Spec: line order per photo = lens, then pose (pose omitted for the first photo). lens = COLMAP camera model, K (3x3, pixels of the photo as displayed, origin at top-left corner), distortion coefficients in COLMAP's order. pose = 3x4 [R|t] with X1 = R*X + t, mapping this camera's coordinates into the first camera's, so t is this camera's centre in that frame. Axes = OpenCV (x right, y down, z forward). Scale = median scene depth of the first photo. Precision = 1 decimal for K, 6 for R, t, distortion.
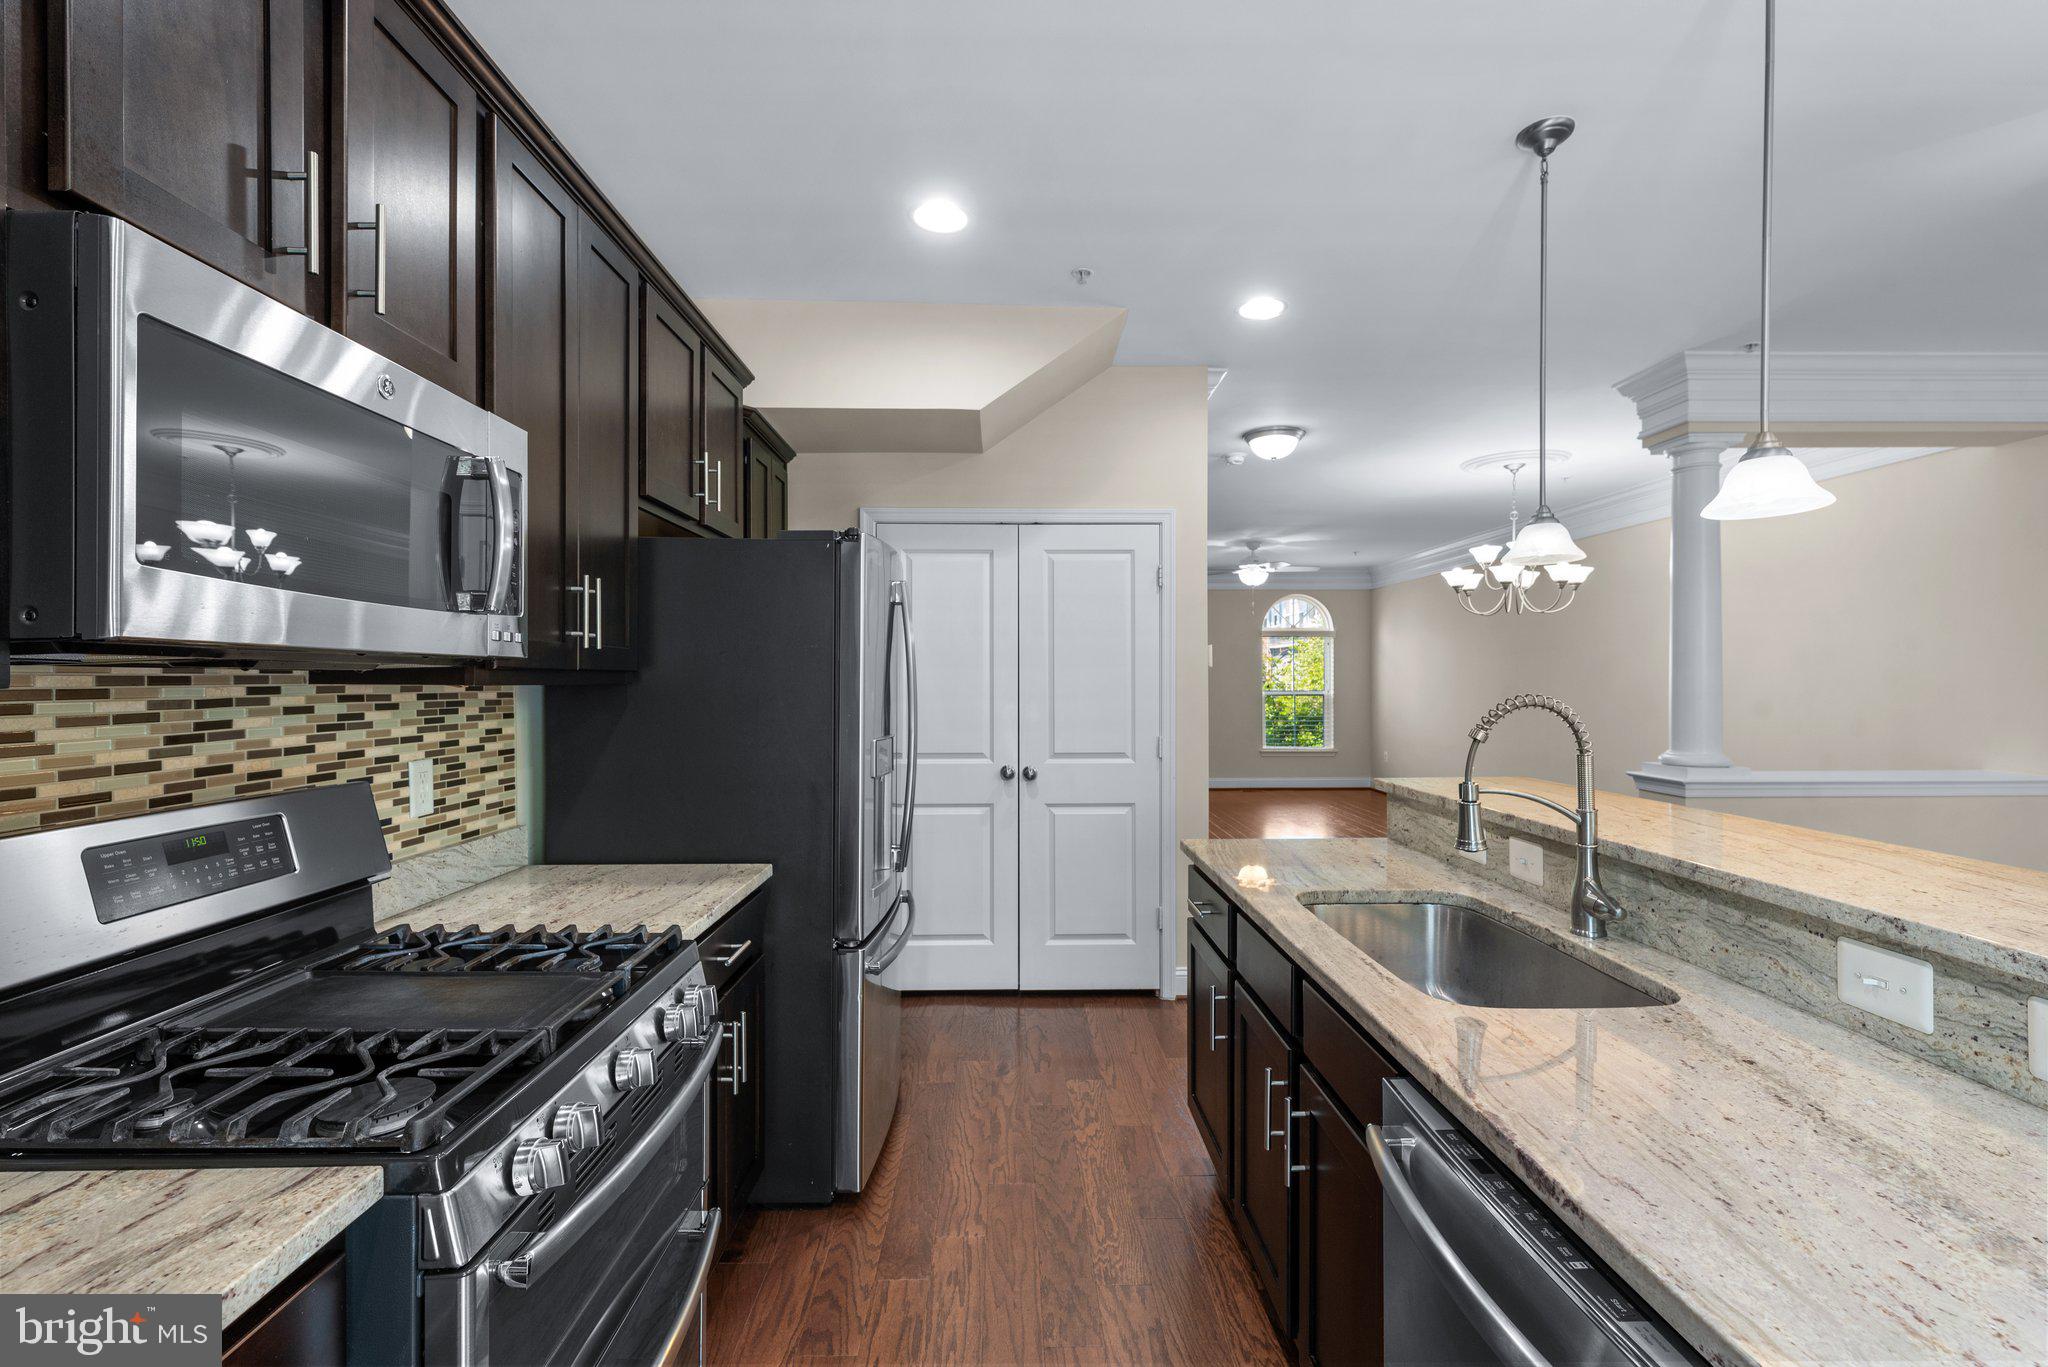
lens RADIAL K [[907.8, 0, 1028.2], [0, 907.8, 688.6], [0, 0, 1]] dist [0.004617, -0.001897]
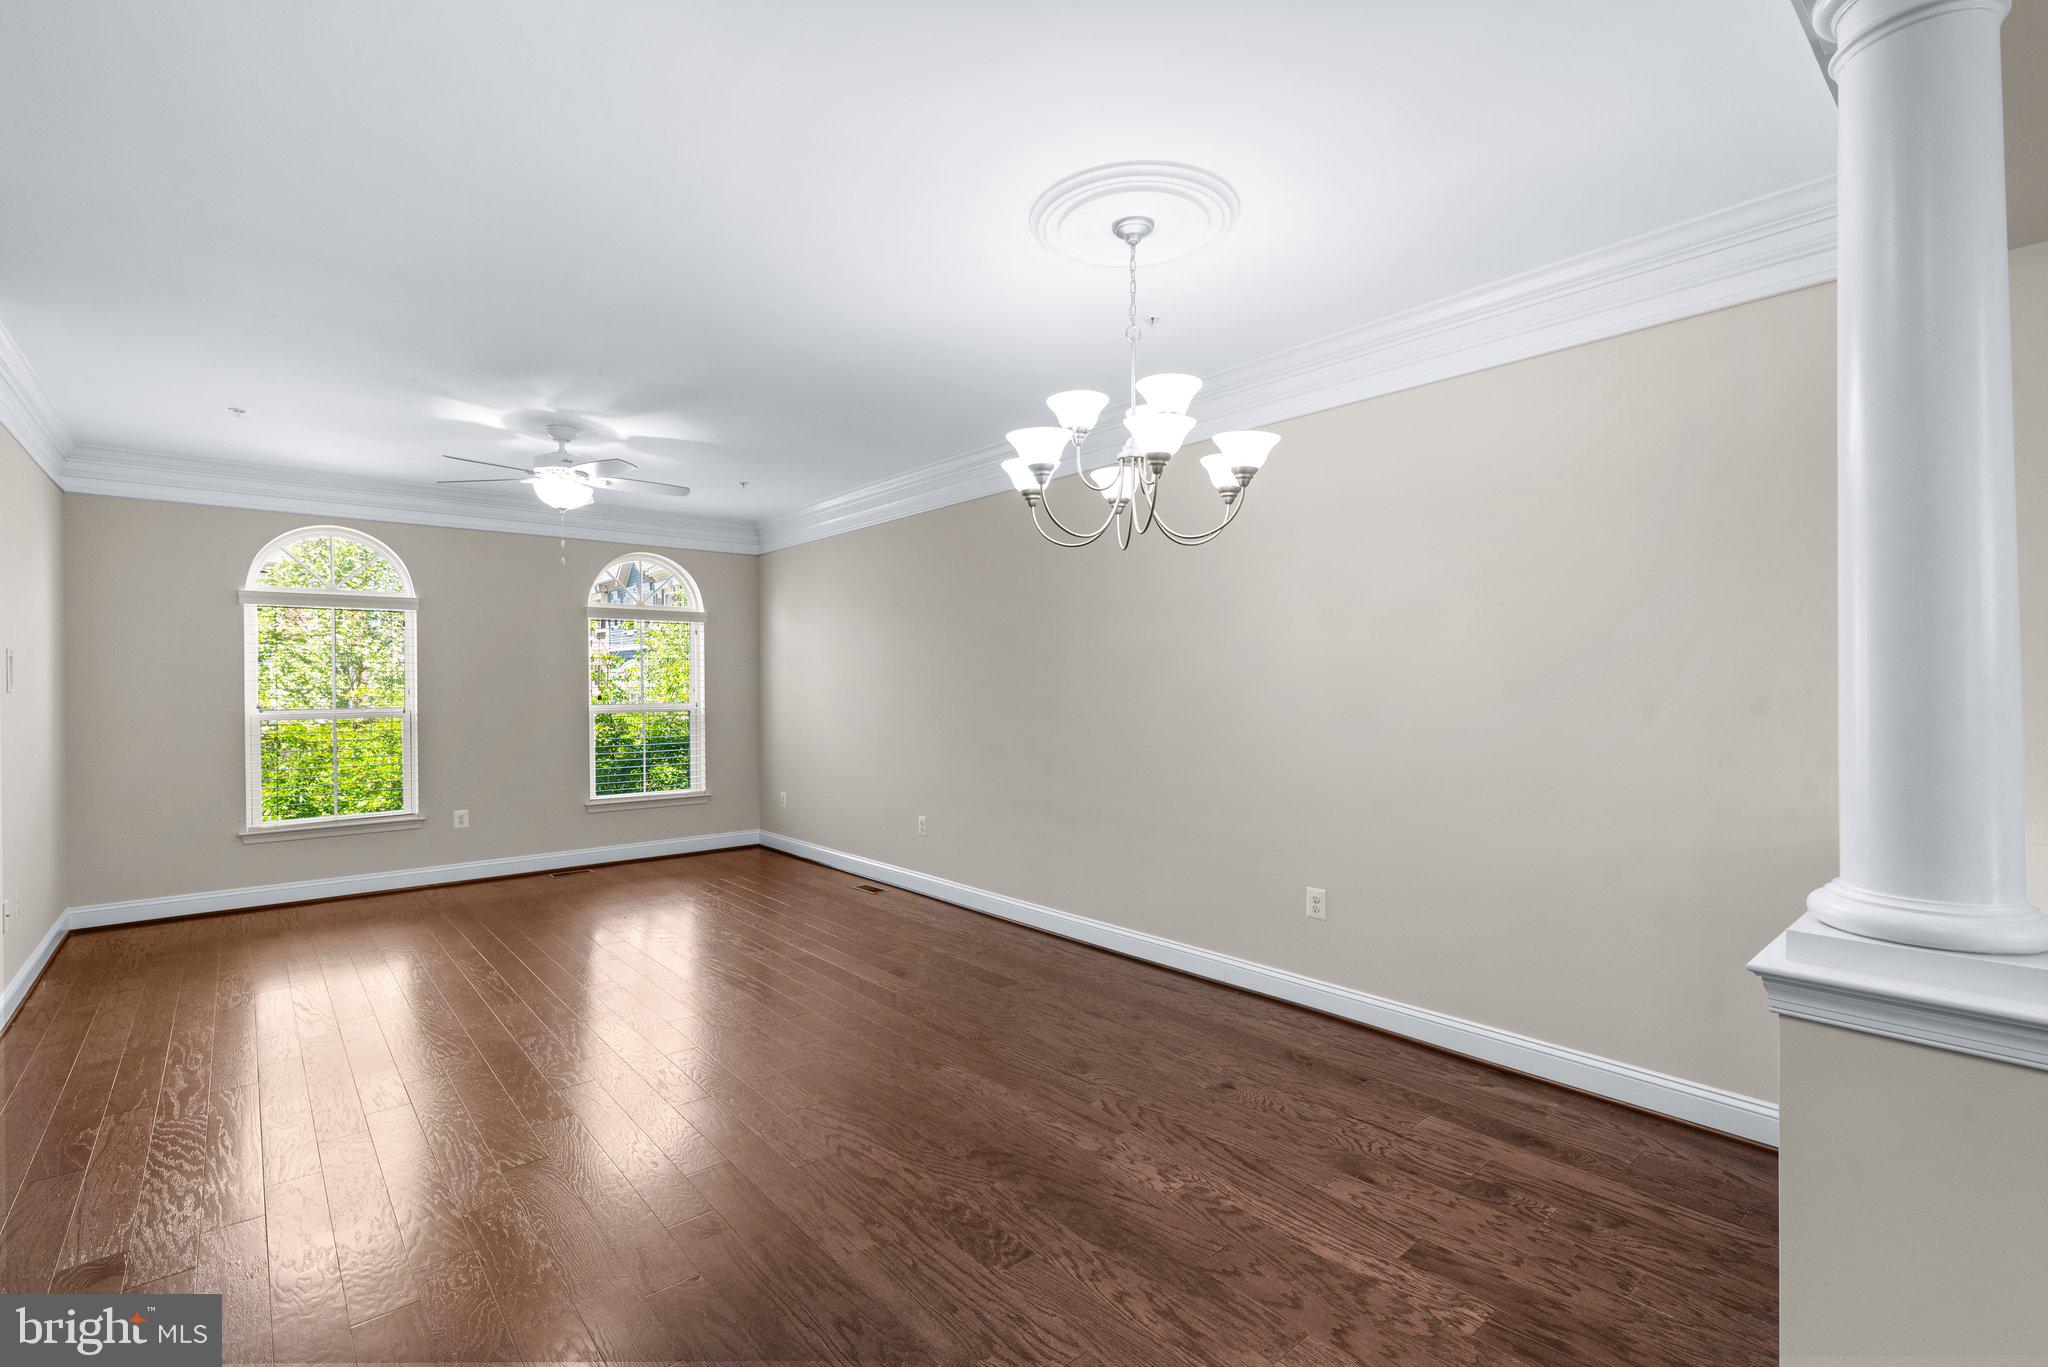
lens RADIAL K [[911.7, 0, 1021.1], [0, 911.7, 687.4], [0, 0, 1]] dist [0.000026, 0.000981]
pose [[0.775730, -0.005693, 0.631040, 0.502288], [0.012389, 0.999904, -0.006209, -0.010375], [-0.630944, 0.012634, 0.775726, 1.780342]]
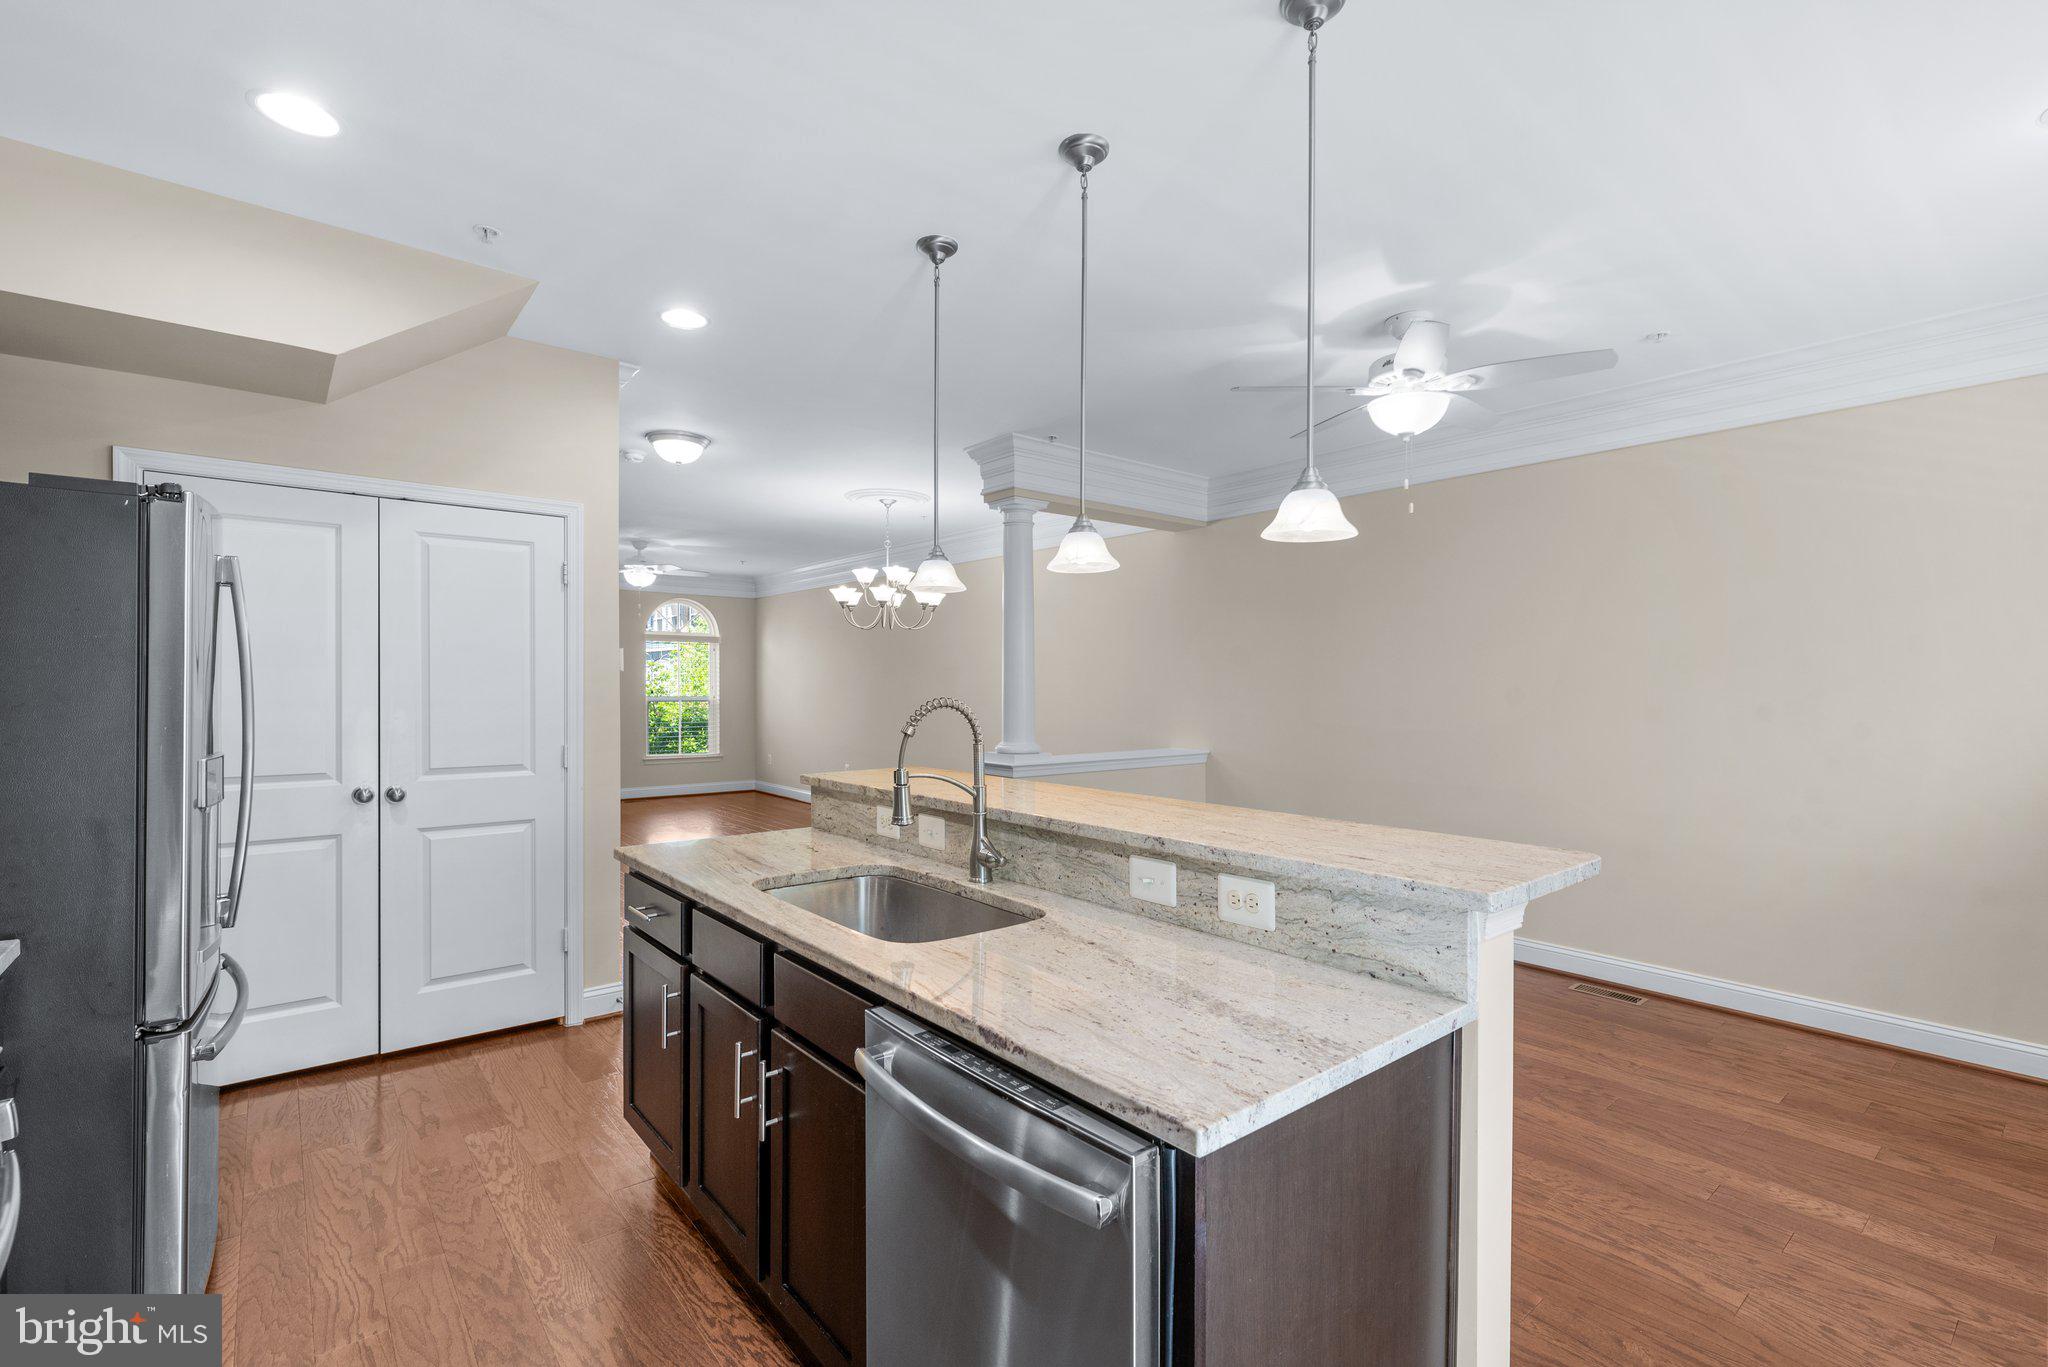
lens RADIAL K [[912.9, 0, 1026.6], [0, 912.9, 690.9], [0, 0, 1]] dist [0.001240, -0.000040]
pose [[0.787258, 0.001536, 0.616622, -0.109439], [0.000719, 0.999994, -0.003410, 0.001321], [-0.616623, 0.003128, 0.787252, -0.057408]]
